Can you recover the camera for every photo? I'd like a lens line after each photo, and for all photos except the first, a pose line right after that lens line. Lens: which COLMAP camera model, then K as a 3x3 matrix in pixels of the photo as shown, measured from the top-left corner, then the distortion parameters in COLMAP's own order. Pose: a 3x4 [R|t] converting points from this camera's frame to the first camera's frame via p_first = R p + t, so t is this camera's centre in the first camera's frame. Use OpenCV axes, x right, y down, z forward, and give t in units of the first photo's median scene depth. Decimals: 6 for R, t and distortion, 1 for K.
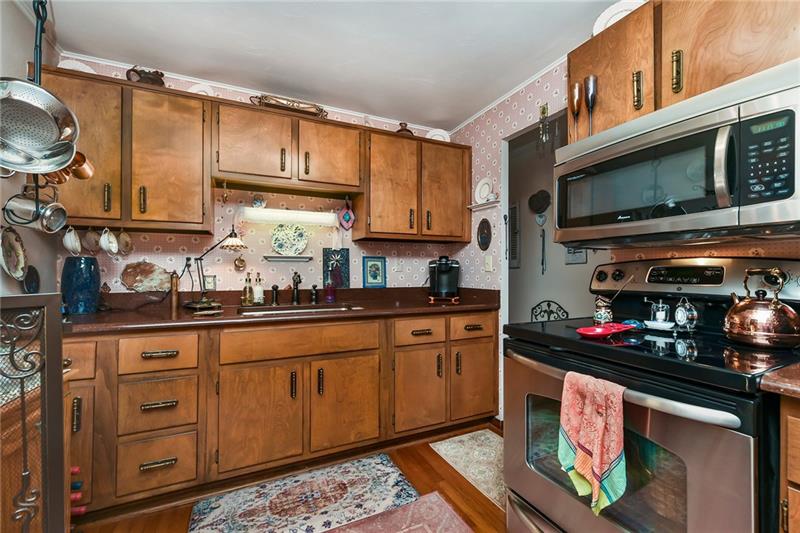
lens RADIAL K [[317.5, 0, 396.1], [0, 317.5, 269.5], [0, 0, 1]] dist [-0.005380, -0.000257]
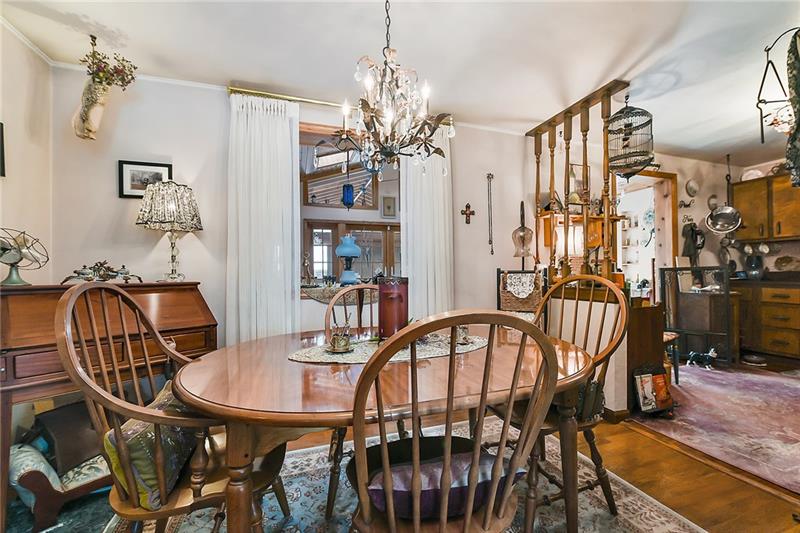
lens RADIAL K [[336.3, 0, 383.0], [0, 336.3, 271.1], [0, 0, 1]] dist [-0.000597, 0.000294]
pose [[-0.152578, -0.002005, -0.988289, 1.854985], [0.011978, 0.999921, -0.003878, 0.050817], [0.988219, -0.012430, -0.152542, -1.308882]]
